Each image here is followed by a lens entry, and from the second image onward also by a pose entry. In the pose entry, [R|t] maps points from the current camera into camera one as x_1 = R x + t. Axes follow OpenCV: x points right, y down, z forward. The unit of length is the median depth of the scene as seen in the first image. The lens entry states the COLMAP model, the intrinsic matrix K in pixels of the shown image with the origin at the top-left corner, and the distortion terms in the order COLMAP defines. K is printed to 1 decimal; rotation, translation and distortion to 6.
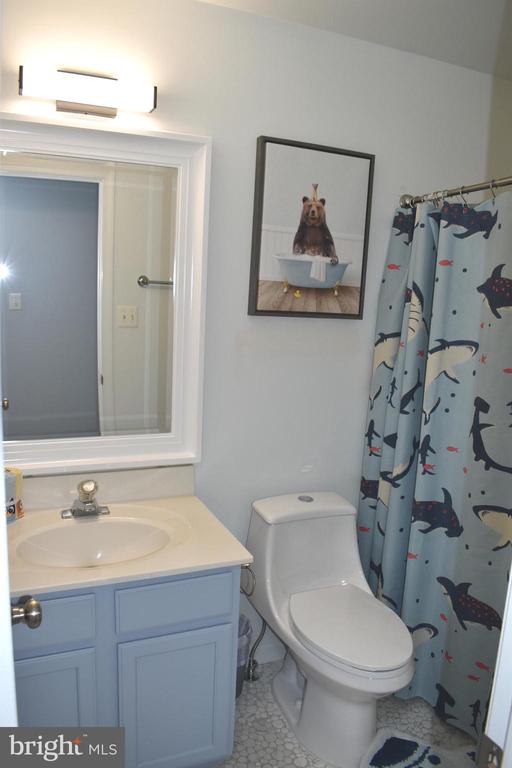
lens RADIAL K [[600.2, 0, 256.0], [0, 600.2, 384.0], [0, 0, 1]] dist [-0.097703, 0.015559]
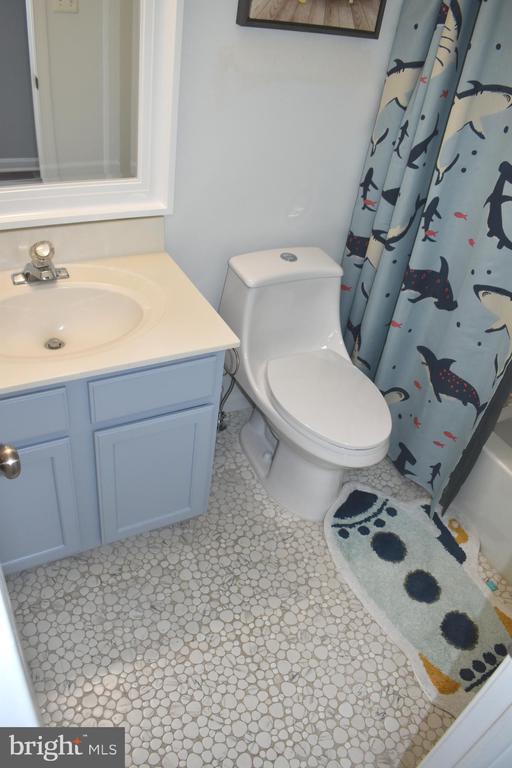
lens RADIAL K [[600.2, 0, 256.0], [0, 600.2, 384.0], [0, 0, 1]] dist [-0.097703, 0.015559]
pose [[0.994392, 0.016737, 0.104426, -0.058875], [-0.064927, 0.876032, 0.477862, -0.068957], [-0.083482, -0.481962, 0.872206, 0.139682]]
